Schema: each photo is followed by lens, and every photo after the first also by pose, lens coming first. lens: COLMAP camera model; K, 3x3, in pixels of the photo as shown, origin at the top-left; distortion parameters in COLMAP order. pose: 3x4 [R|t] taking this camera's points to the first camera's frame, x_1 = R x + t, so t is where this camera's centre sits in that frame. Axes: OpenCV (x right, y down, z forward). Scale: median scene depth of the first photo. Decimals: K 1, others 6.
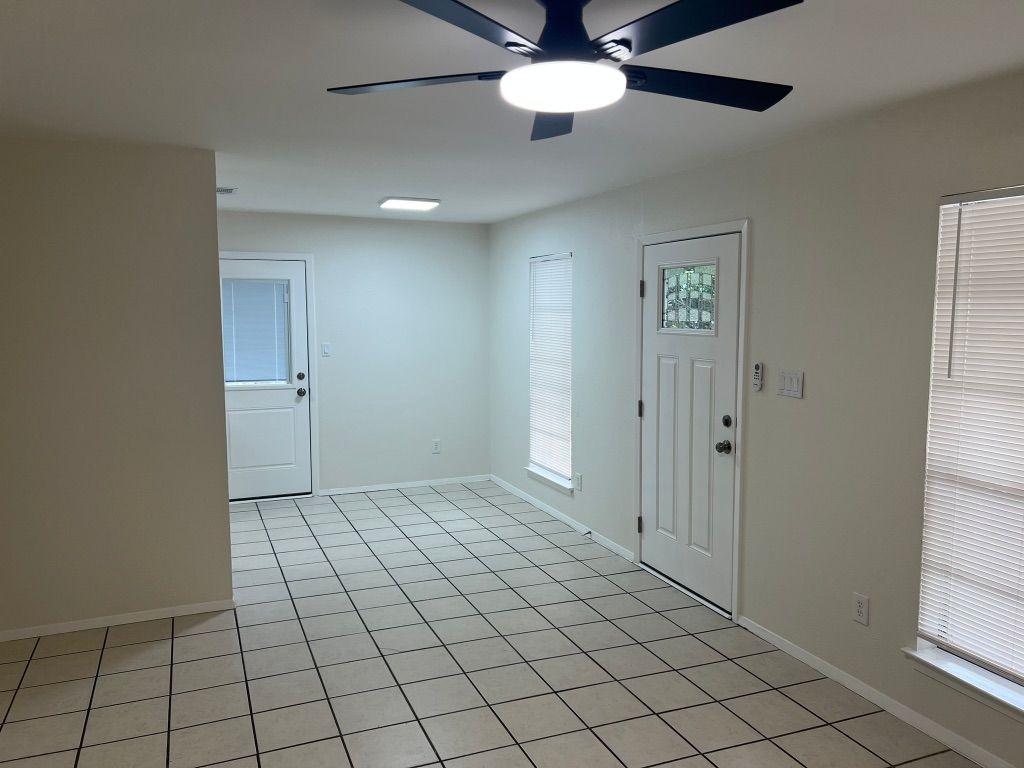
lens RADIAL K [[780.1, 0, 510.7], [0, 780.1, 383.7], [0, 0, 1]] dist [-0.005084, -0.001440]
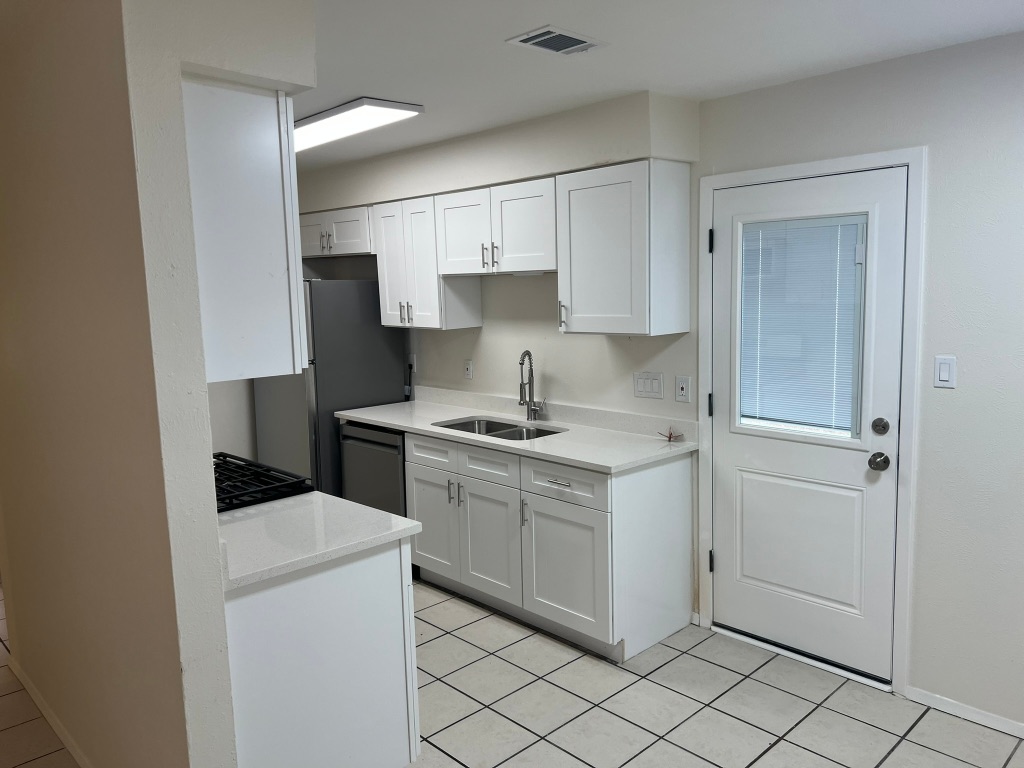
lens RADIAL K [[780.1, 0, 512.7], [0, 780.1, 378.3], [0, 0, 1]] dist [-0.005084, -0.001440]
pose [[0.364420, 0.102071, -0.925624, 0.067872], [-0.064738, 0.994347, 0.084162, -0.061754], [0.928982, 0.029253, 0.368968, 0.637626]]
